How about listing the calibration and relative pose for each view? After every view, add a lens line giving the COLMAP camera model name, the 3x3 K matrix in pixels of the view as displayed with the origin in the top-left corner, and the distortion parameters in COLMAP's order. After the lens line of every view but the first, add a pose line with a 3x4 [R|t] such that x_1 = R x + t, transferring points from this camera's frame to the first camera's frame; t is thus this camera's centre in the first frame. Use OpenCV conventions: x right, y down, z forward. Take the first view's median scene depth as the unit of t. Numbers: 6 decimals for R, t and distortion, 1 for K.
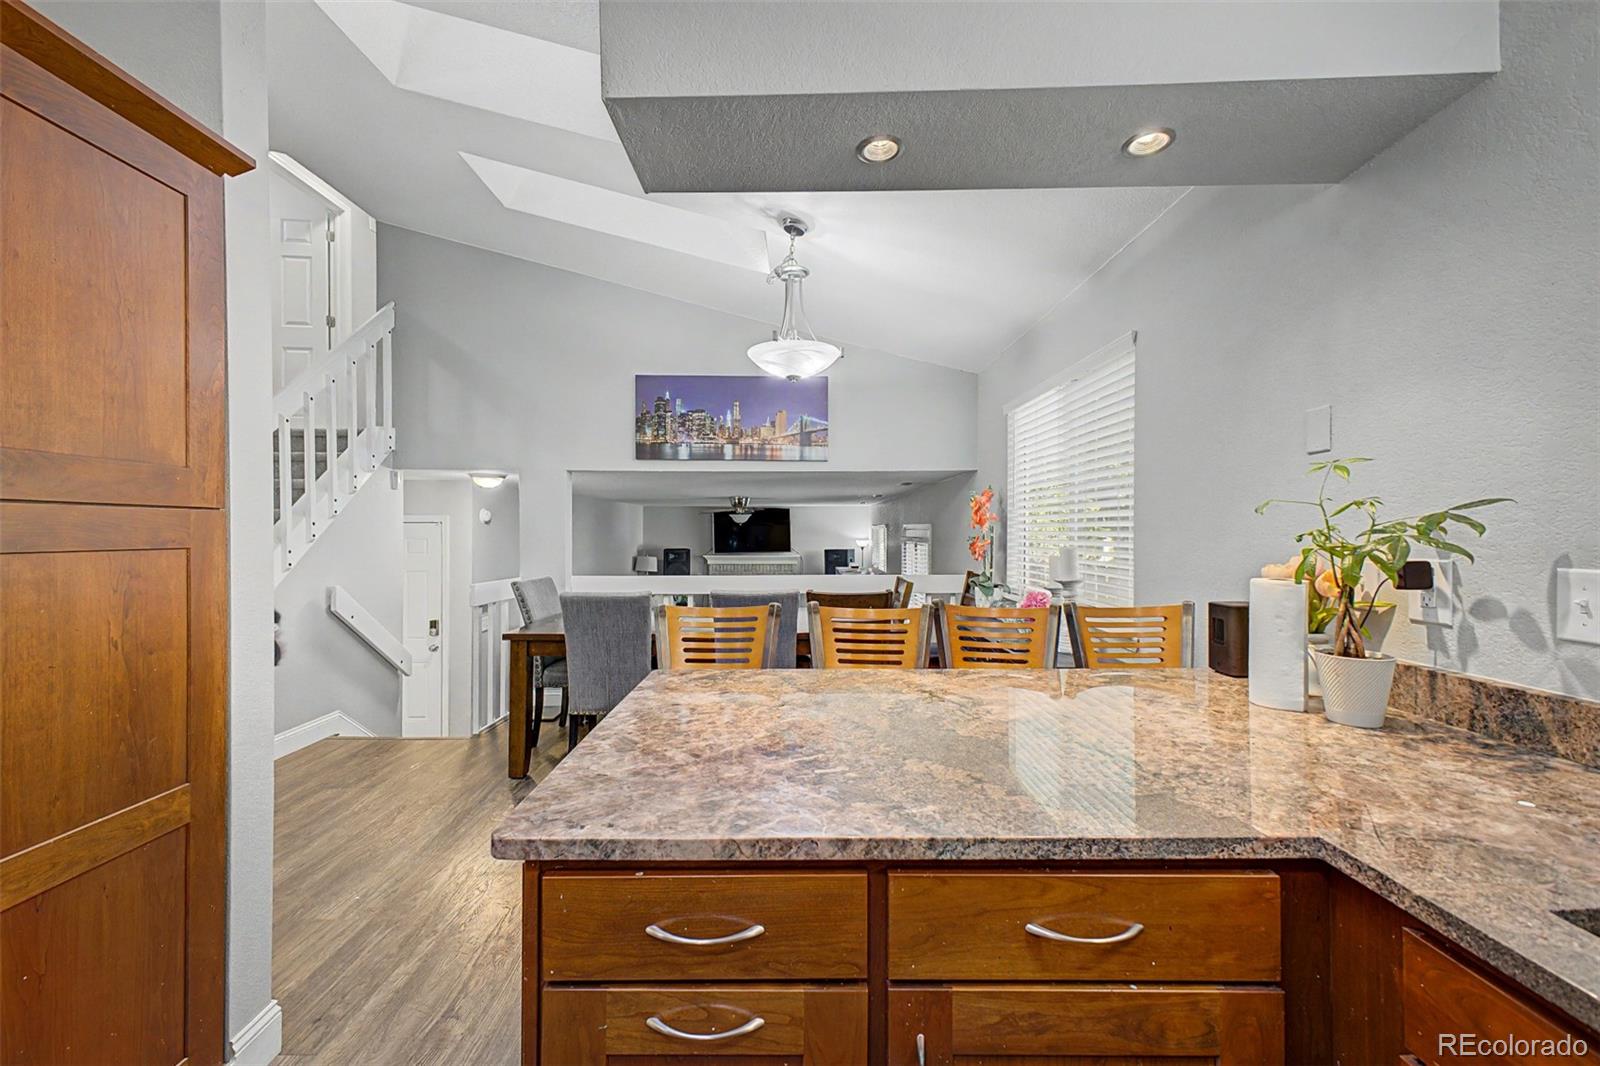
lens RADIAL K [[634.6, 0, 793.7], [0, 634.6, 533.8], [0, 0, 1]] dist [0.010283, -0.000264]
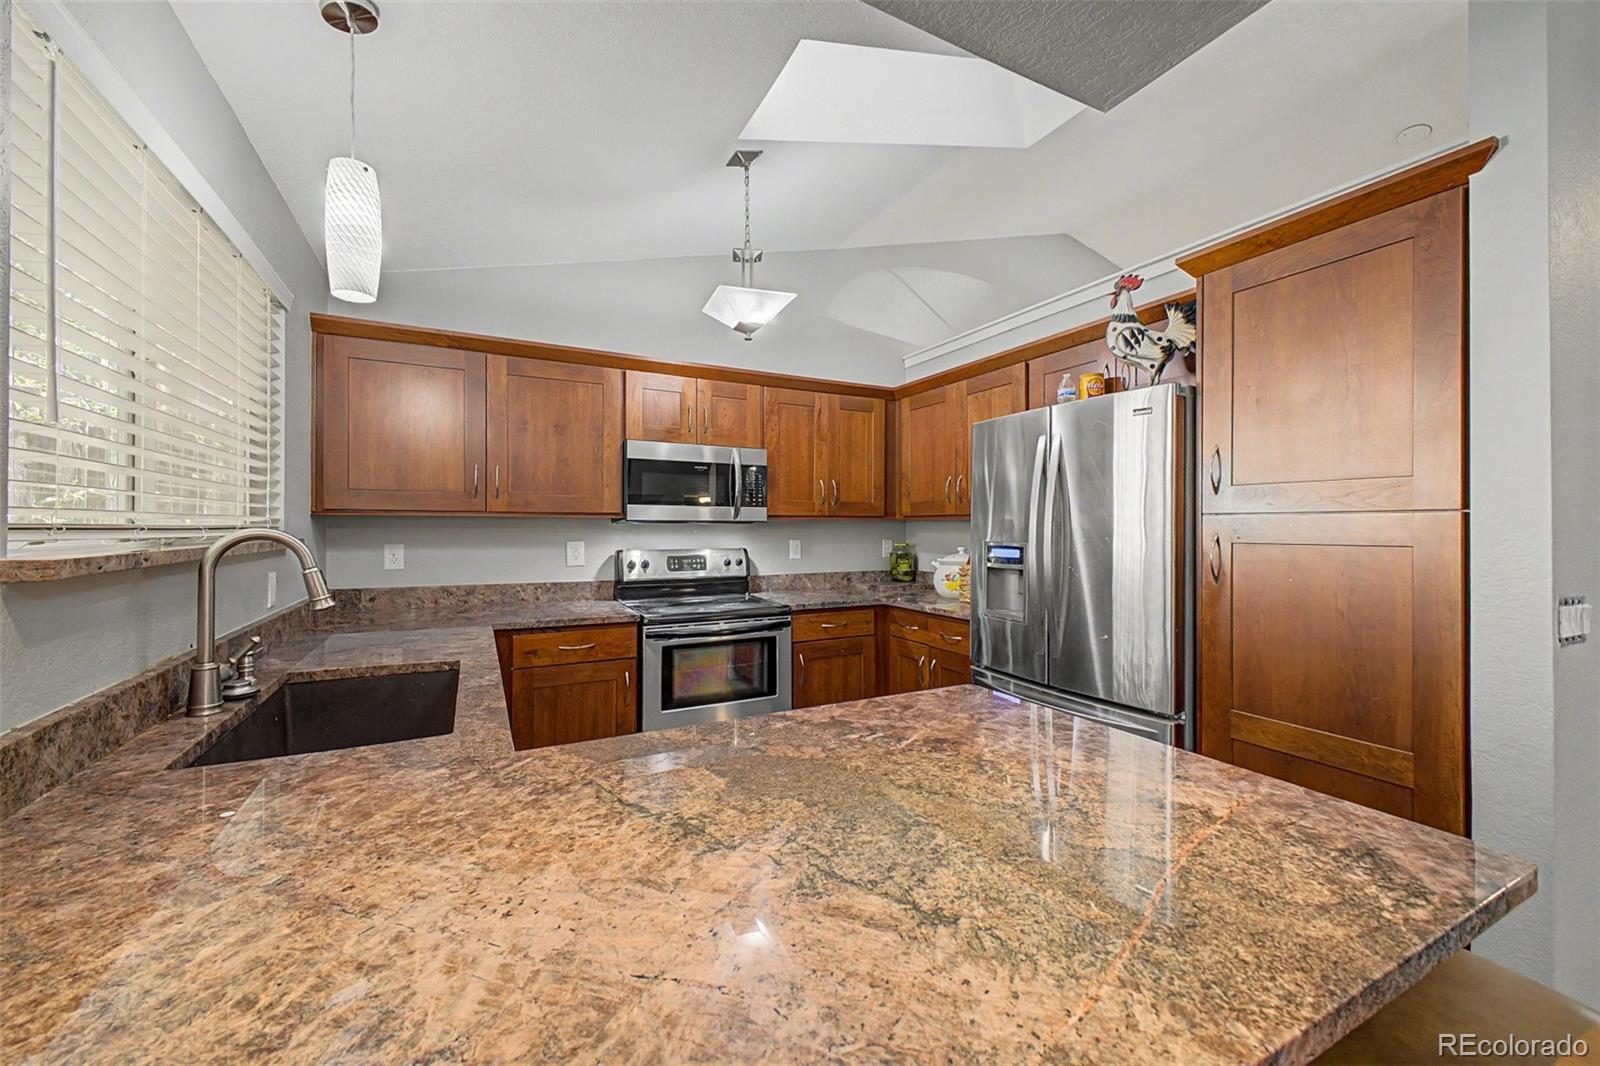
lens RADIAL K [[634.6, 0, 804.5], [0, 634.6, 528.1], [0, 0, 1]] dist [0.010283, -0.000264]
pose [[-0.883979, -0.000841, -0.467525, 0.712210], [-0.006018, 0.999936, 0.009580, -0.022409], [0.467487, 0.011282, -0.883928, 1.954734]]
